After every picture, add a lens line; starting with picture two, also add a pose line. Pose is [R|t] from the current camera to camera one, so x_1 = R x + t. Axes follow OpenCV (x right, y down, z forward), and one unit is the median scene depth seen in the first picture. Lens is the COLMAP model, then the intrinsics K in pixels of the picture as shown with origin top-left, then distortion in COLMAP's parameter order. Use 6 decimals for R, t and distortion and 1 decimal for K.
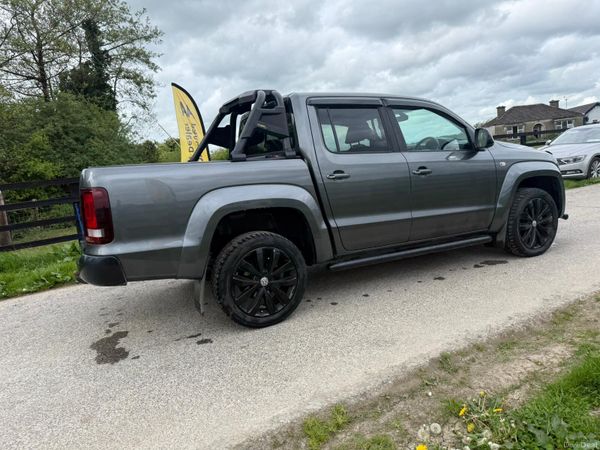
lens RADIAL K [[427.1, 0, 300.5], [0, 427.1, 219.6], [0, 0, 1]] dist [0.018874, -0.026481]
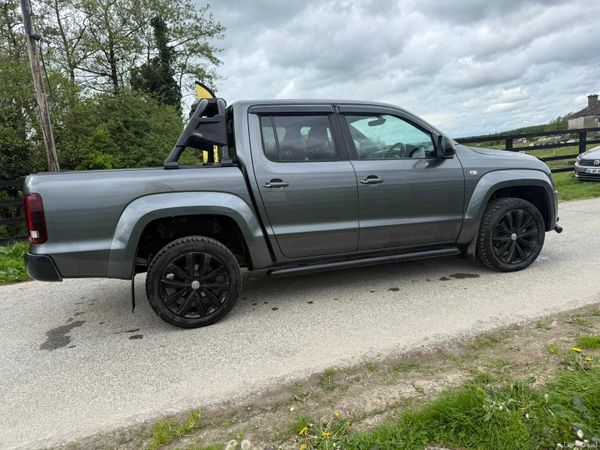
lens RADIAL K [[427.3, 0, 300.0], [0, 427.3, 225.0], [0, 0, 1]] dist [0.019862, -0.029513]
pose [[0.986031, 0.038709, -0.162004, 0.288201], [-0.033271, 0.998792, 0.036146, -0.041291], [0.163207, -0.030251, 0.986128, 0.008743]]
